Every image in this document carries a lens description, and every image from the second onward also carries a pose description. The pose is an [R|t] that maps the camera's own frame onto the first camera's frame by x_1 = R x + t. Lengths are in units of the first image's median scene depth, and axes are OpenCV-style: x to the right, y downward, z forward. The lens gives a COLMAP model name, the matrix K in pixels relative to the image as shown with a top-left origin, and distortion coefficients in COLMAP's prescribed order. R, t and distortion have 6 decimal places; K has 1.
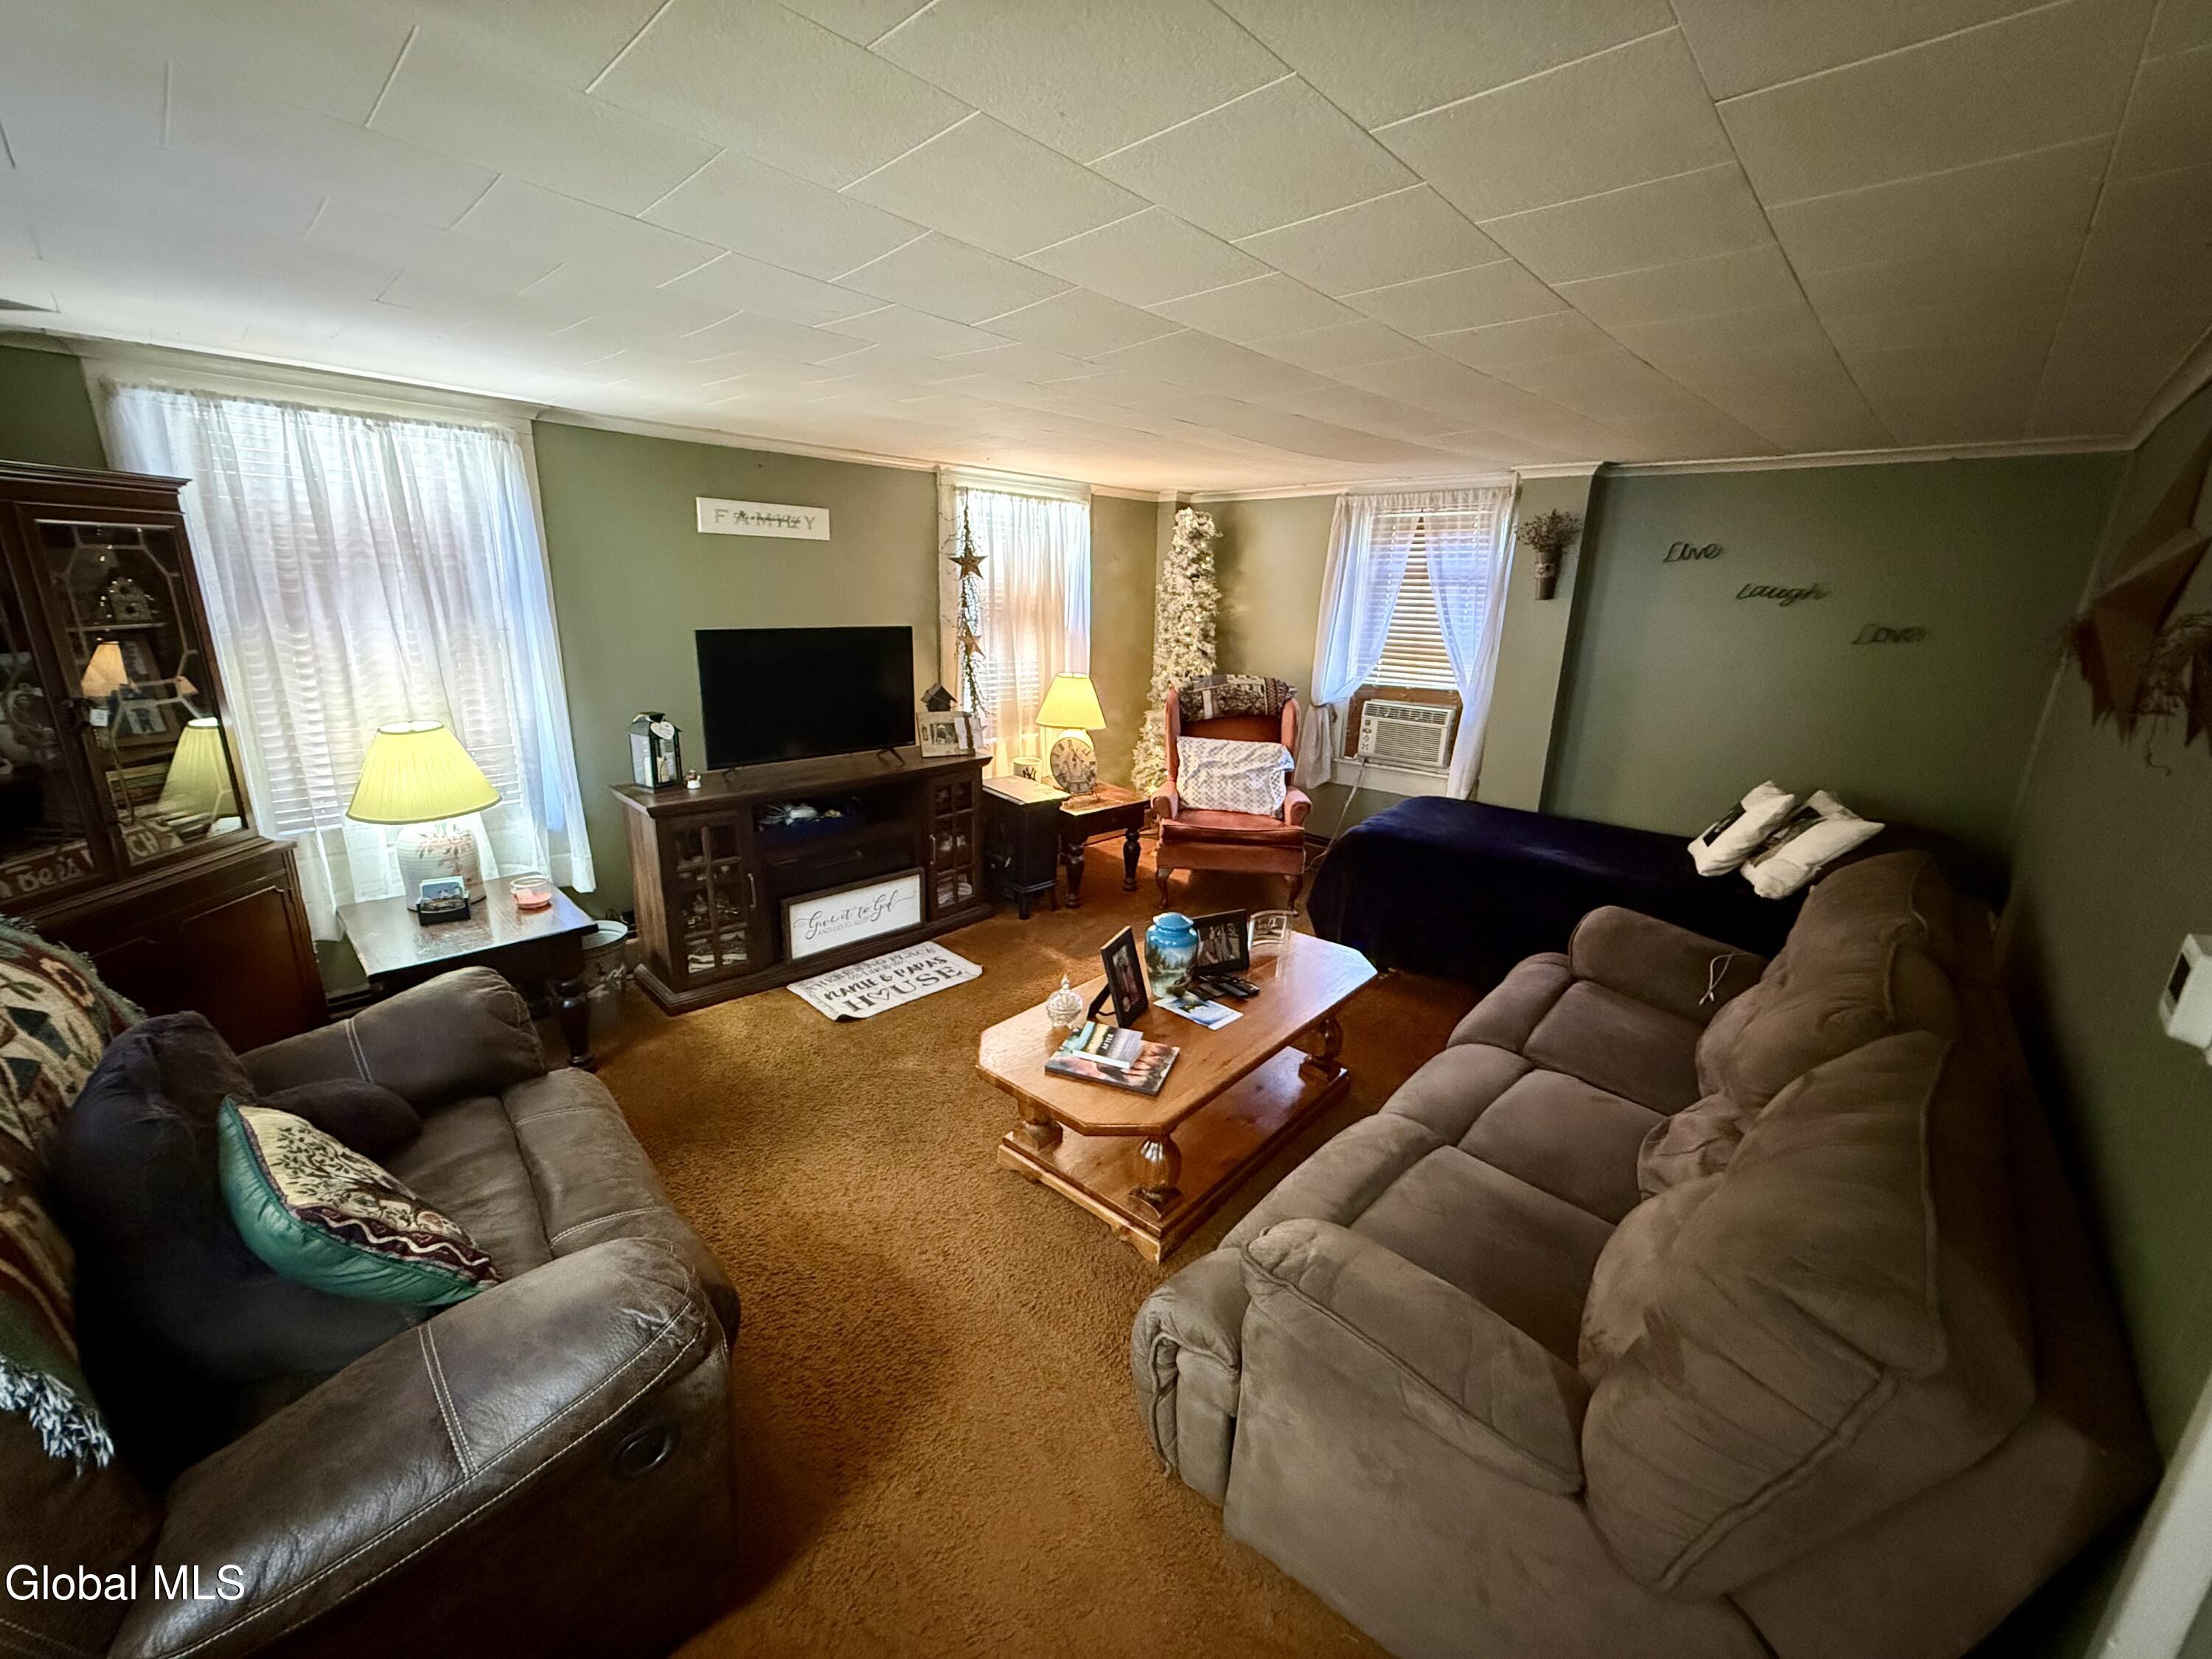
lens RADIAL K [[874.1, 0, 1095.1], [0, 874.1, 824.8], [0, 0, 1]] dist [0.001227, -0.000063]
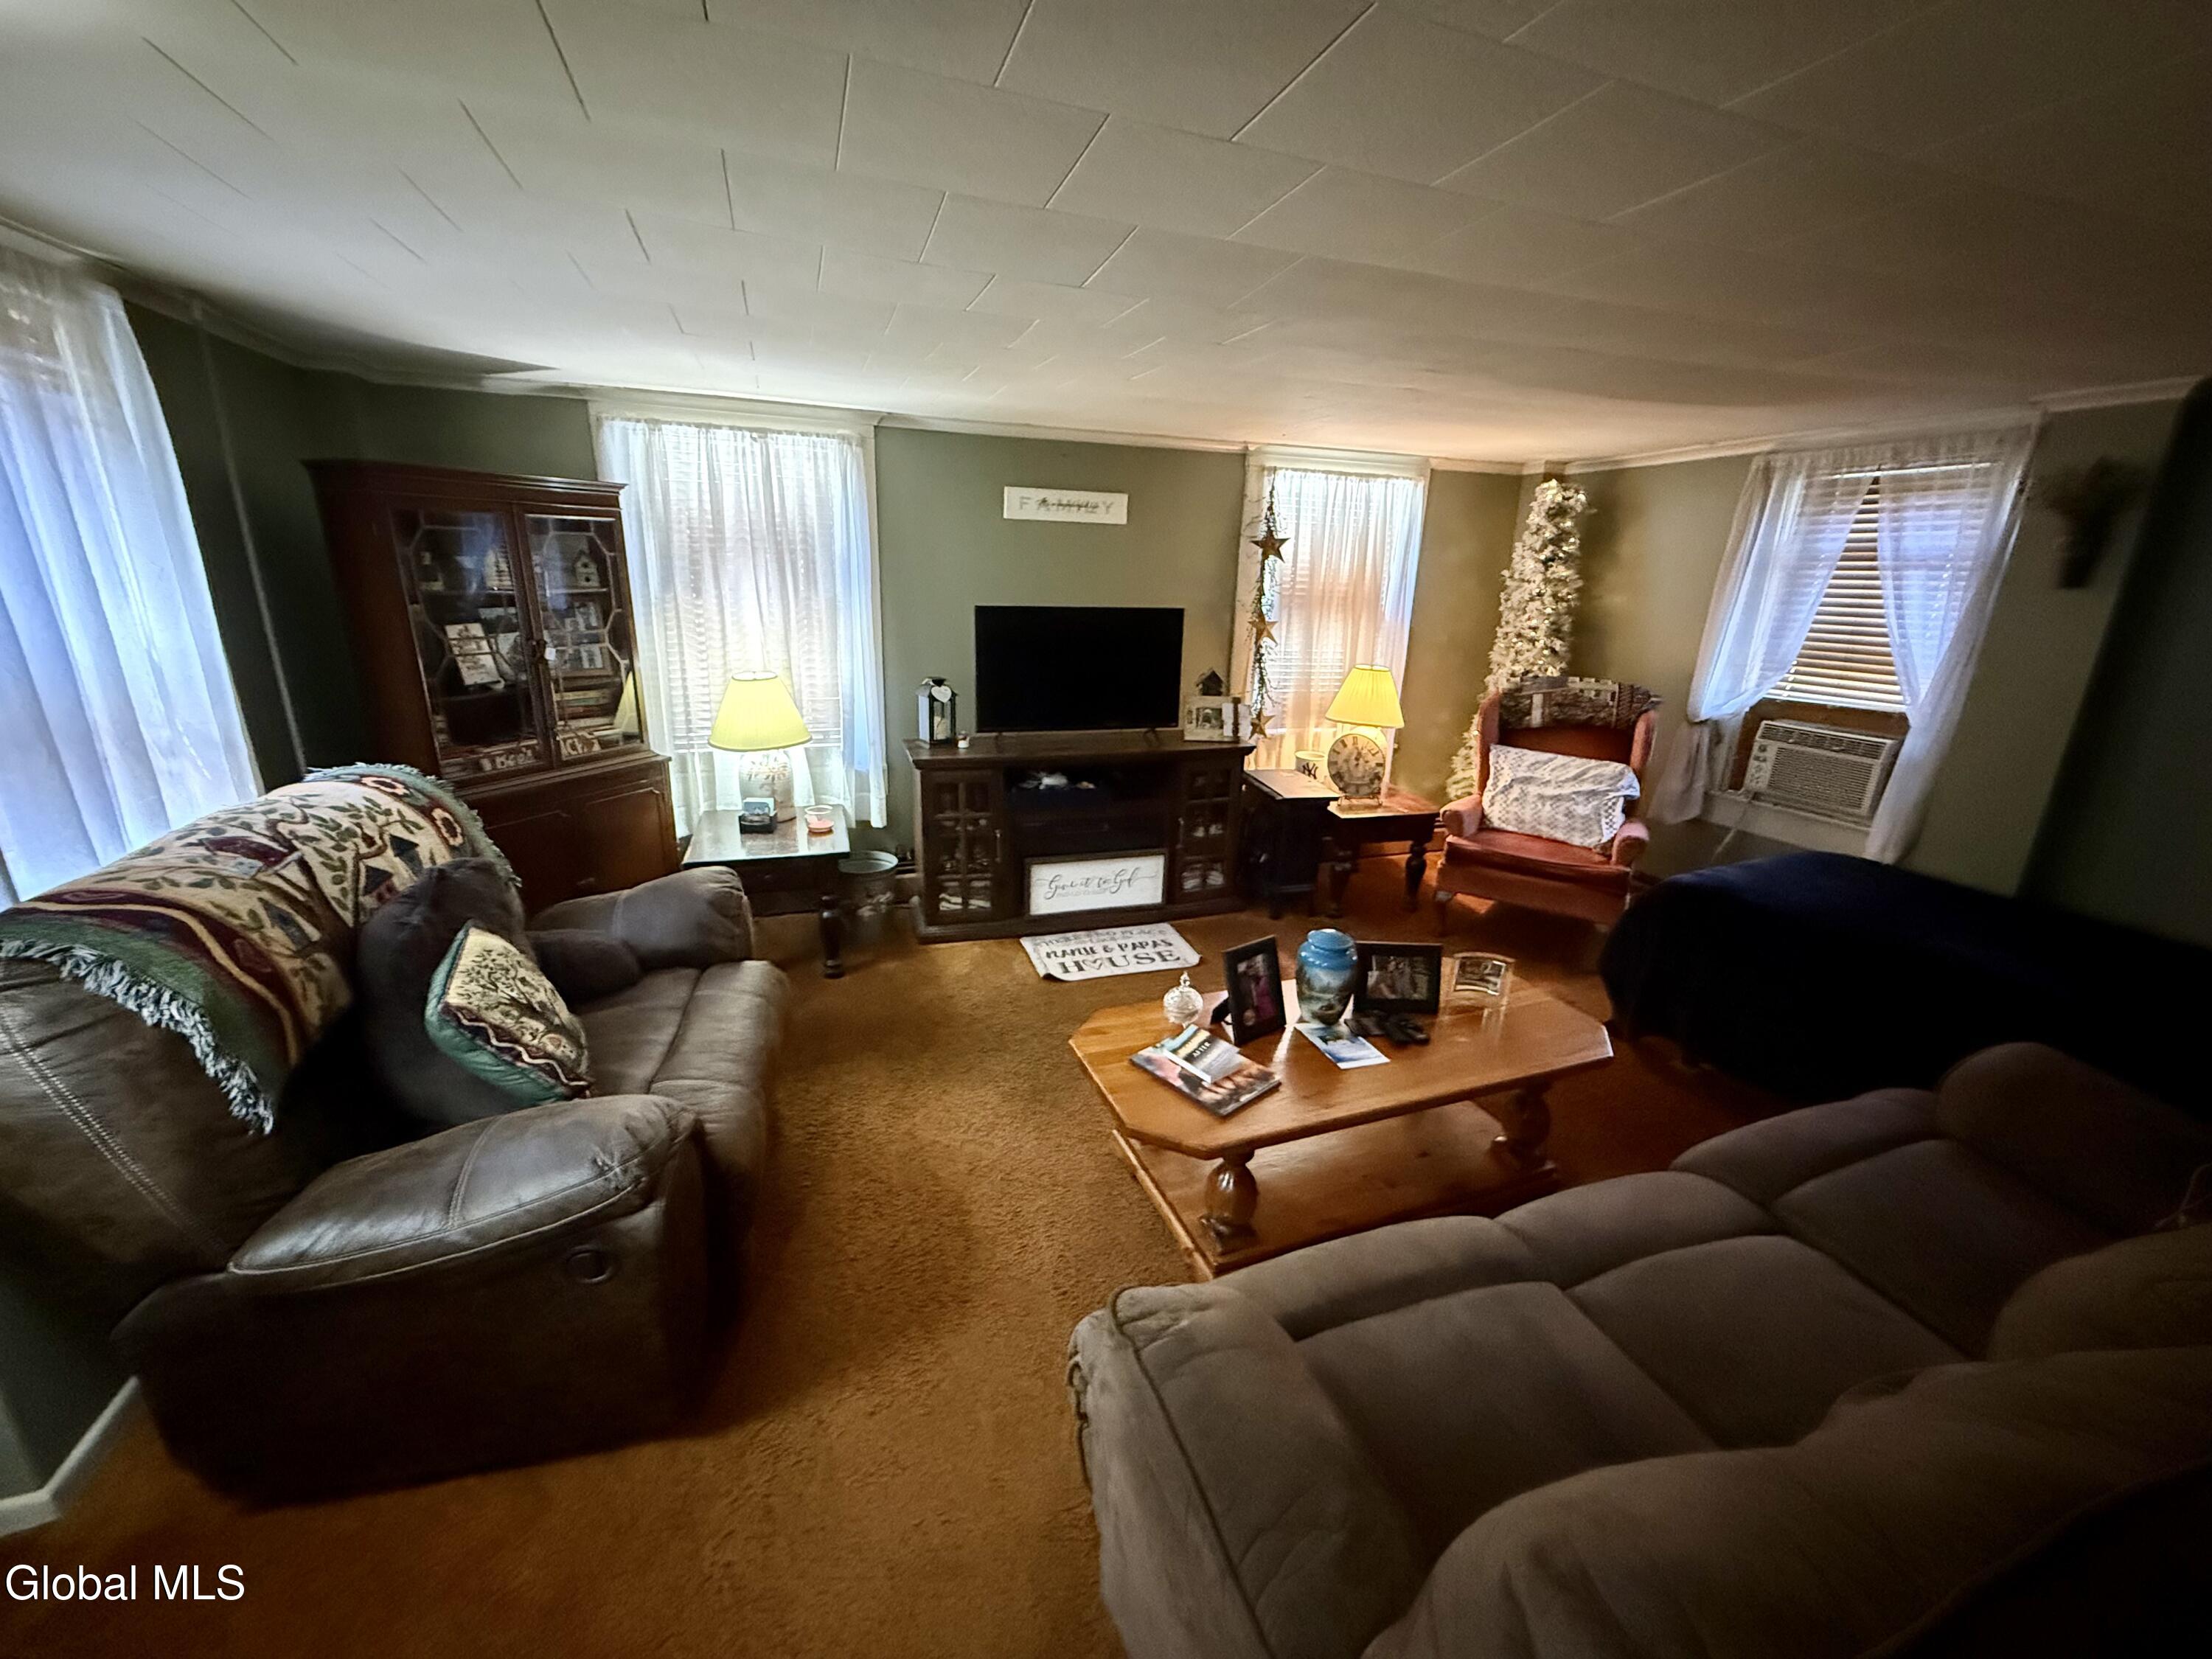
lens RADIAL K [[874.1, 0, 1102.7], [0, 874.1, 822.8], [0, 0, 1]] dist [0.001227, -0.000063]
pose [[0.890437, 0.127641, -0.436840, 0.211992], [-0.125673, 0.991505, 0.033543, -0.006636], [0.437411, 0.025032, 0.898913, 0.079513]]
